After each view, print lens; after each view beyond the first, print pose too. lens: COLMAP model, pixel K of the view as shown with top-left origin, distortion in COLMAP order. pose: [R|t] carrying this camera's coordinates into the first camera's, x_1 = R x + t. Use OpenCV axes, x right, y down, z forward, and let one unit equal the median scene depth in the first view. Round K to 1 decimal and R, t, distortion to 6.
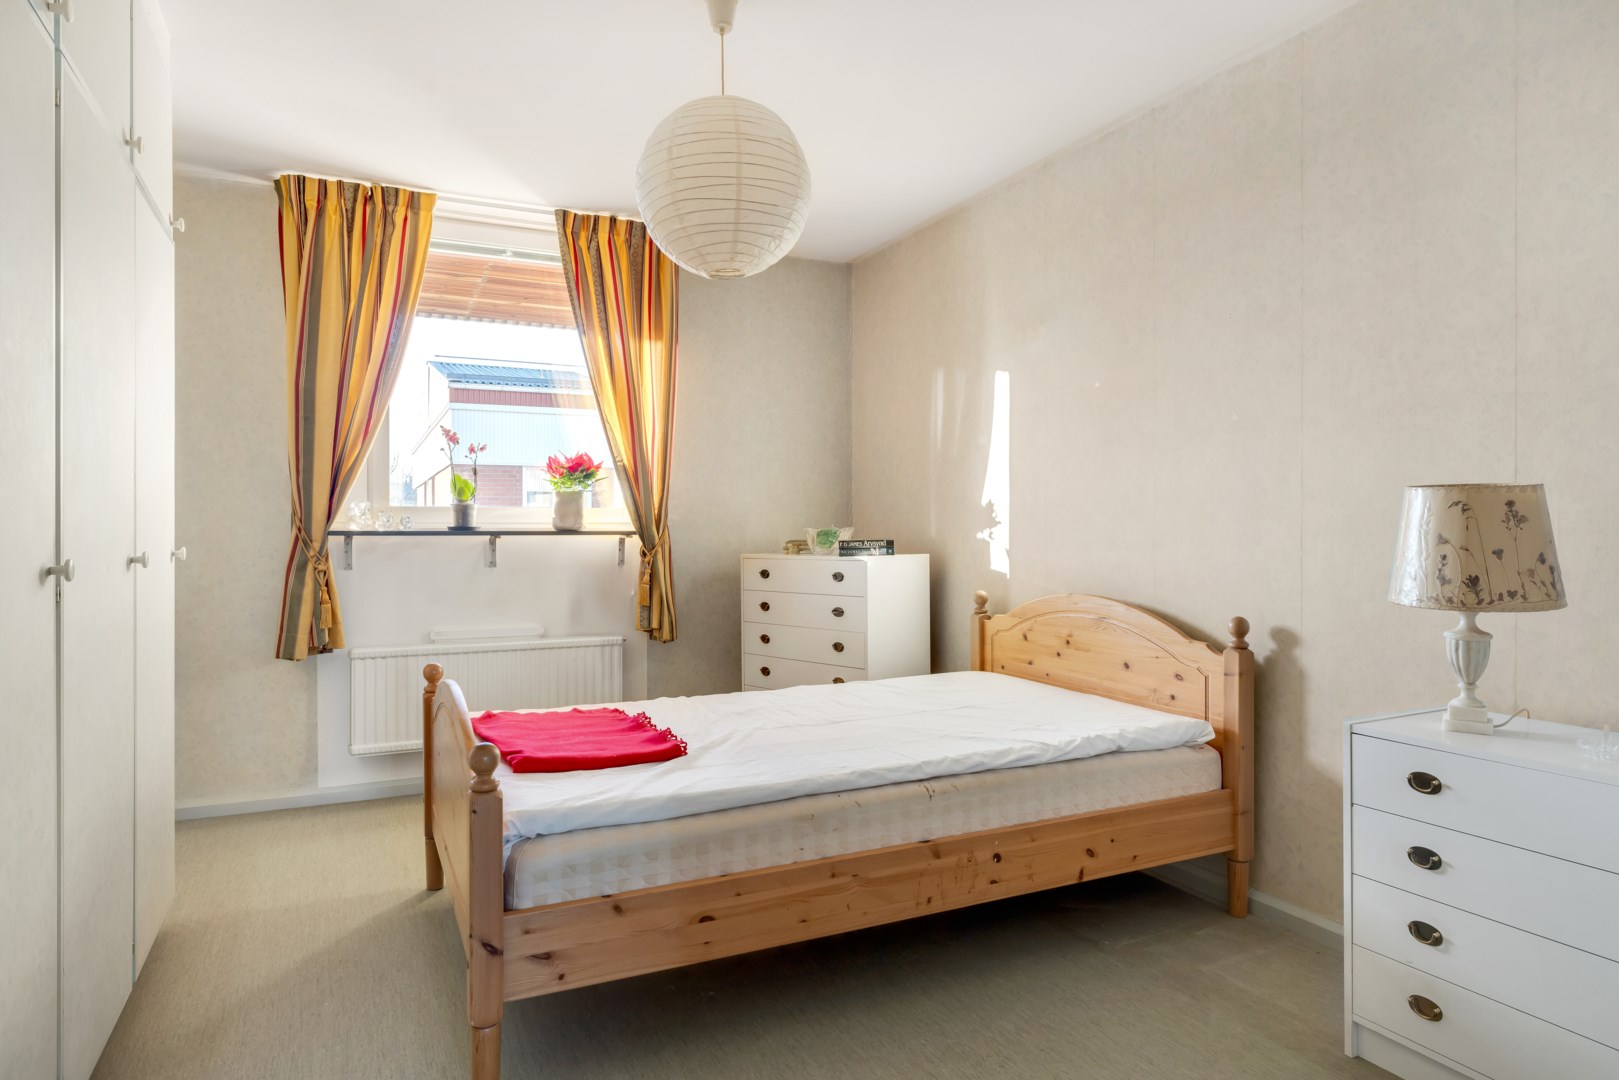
lens RADIAL K [[950.0, 0, 798.1], [0, 950.0, 536.6], [0, 0, 1]] dist [0.002742, 0.000002]
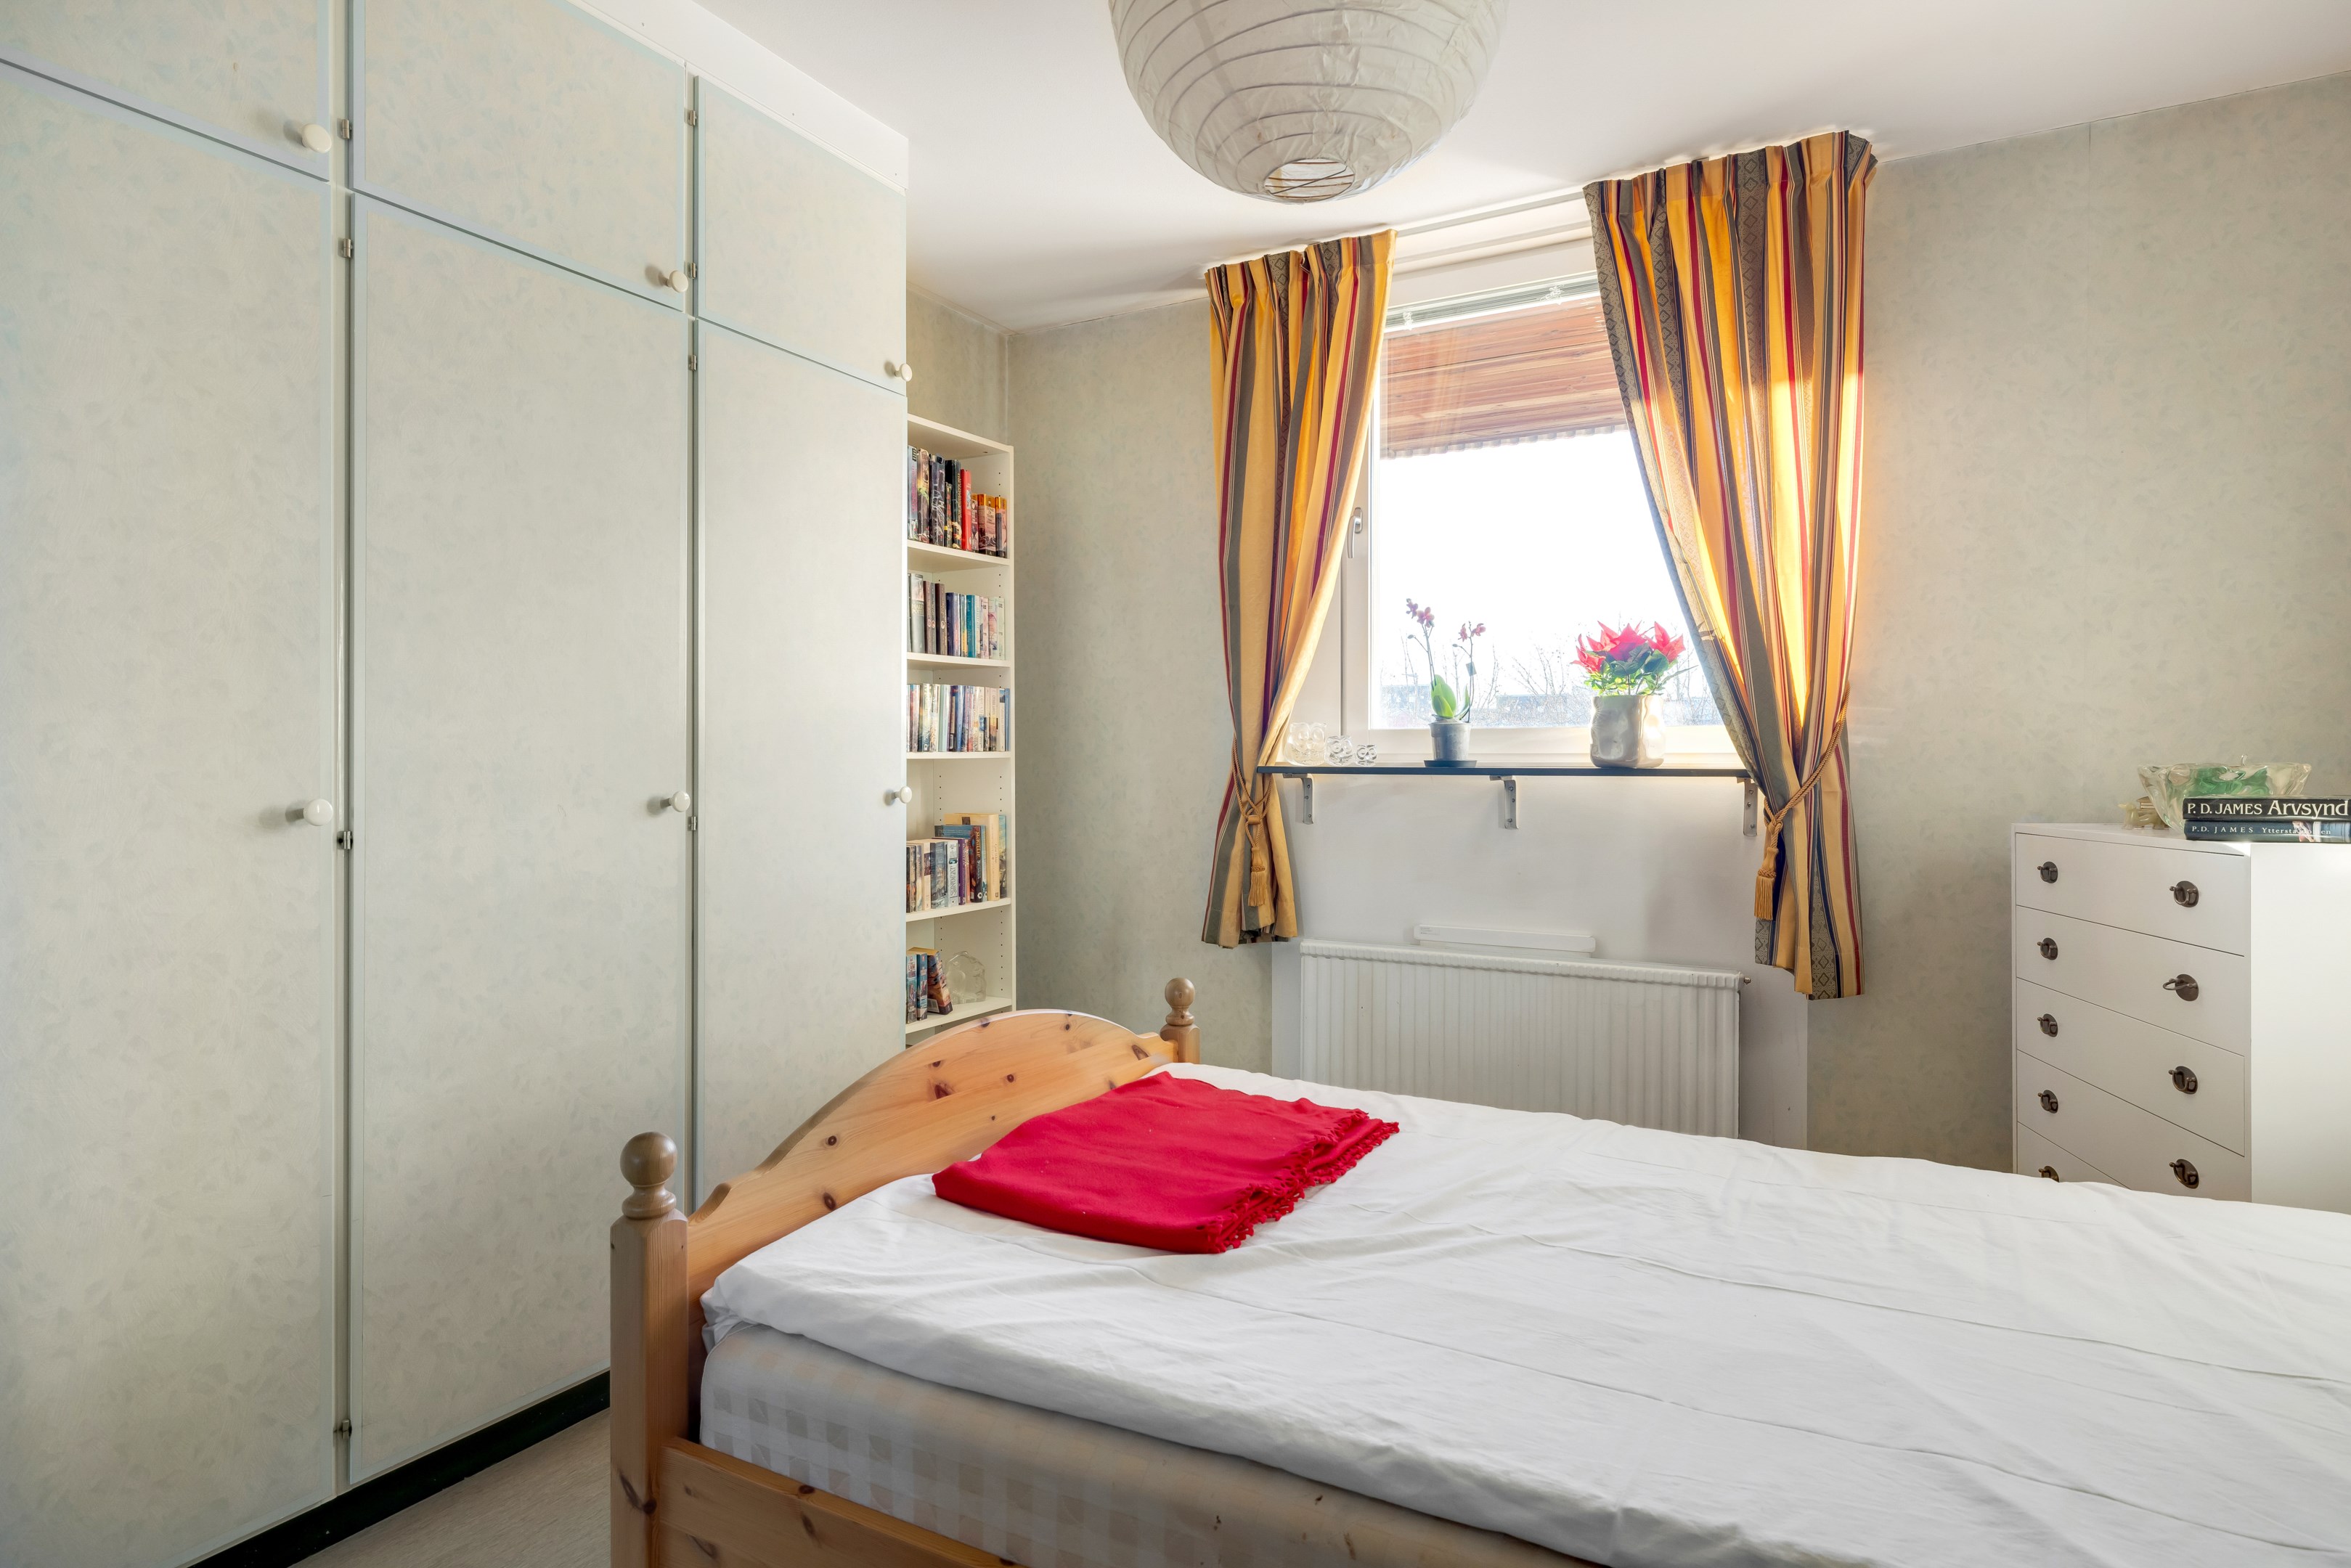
lens RADIAL K [[1305.3, 0, 1180.0], [0, 1305.3, 776.3], [0, 0, 1]] dist [-0.000782, 0.000962]
pose [[0.575725, 0.010266, -0.817579, 0.236049], [-0.009207, 0.999939, 0.006072, -0.003818], [0.817592, 0.004032, 0.575784, 0.376225]]
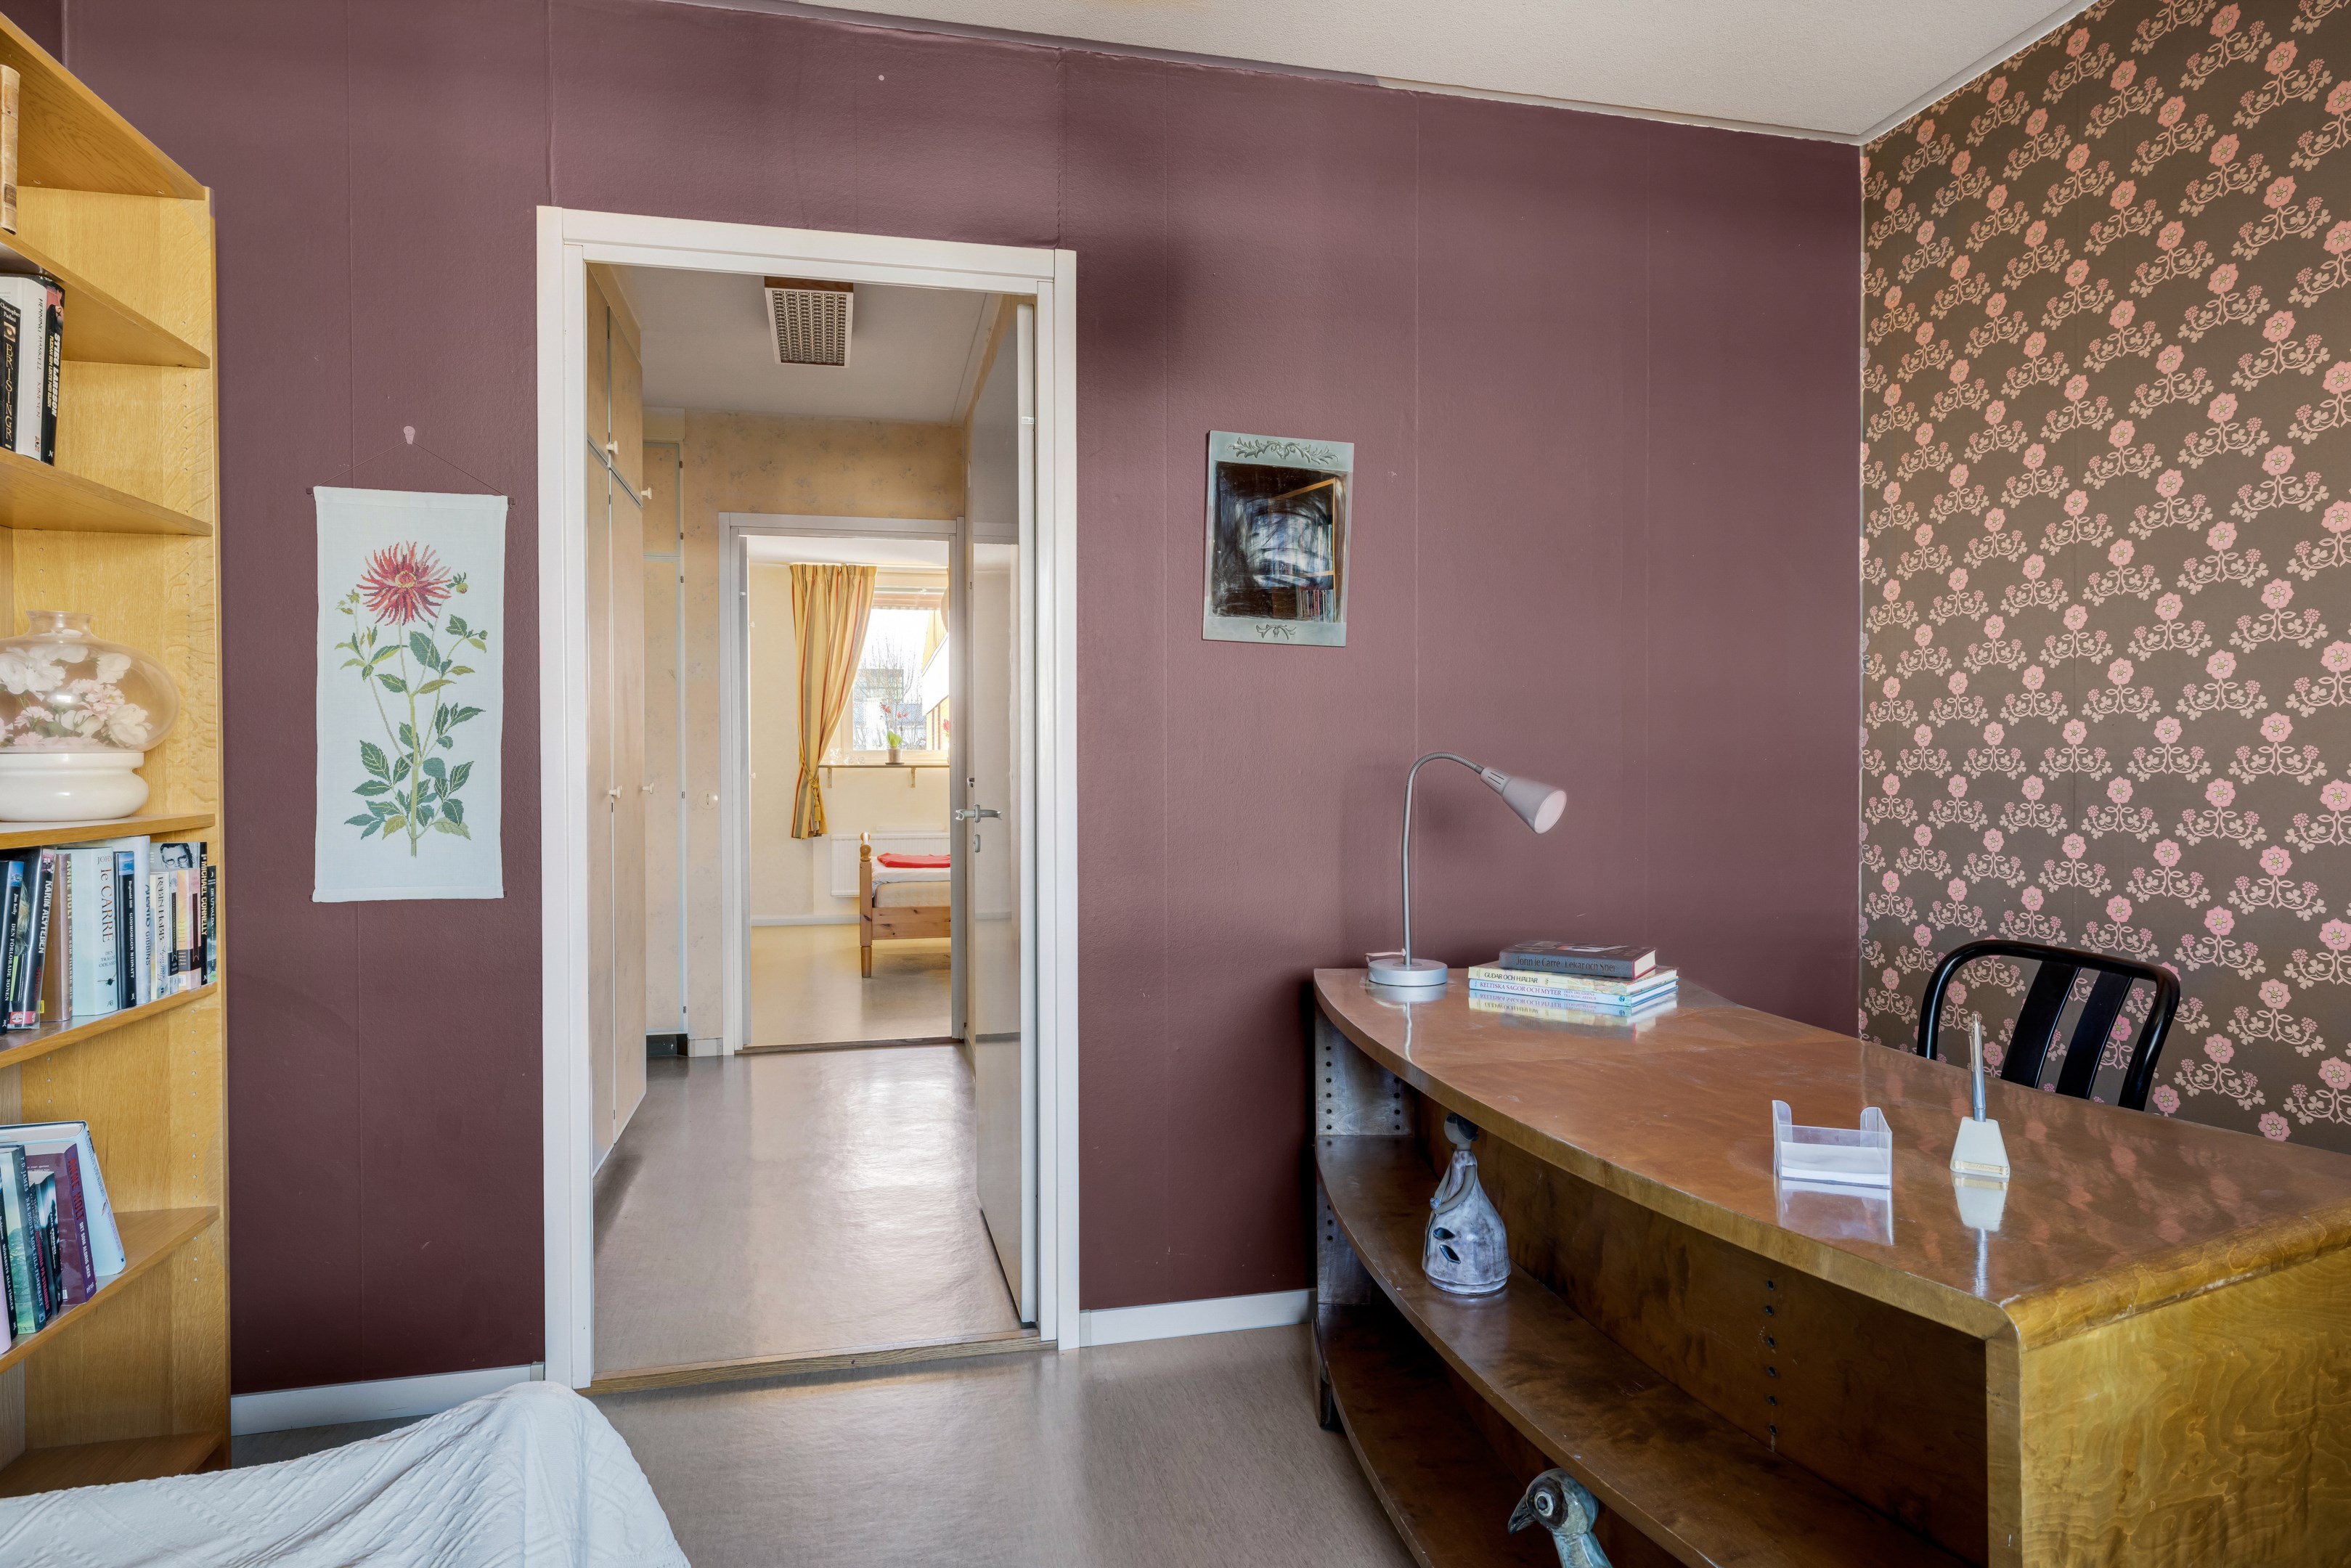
lens RADIAL K [[1398.8, 0, 1177.1], [0, 1398.8, 771.0], [0, 0, 1]] dist [0.002681, 0.000377]
pose [[0.974972, -0.002393, -0.222315, 0.667331], [0.002541, 0.999997, 0.000381, 0.004778], [0.222313, -0.000937, 0.974975, -1.260893]]
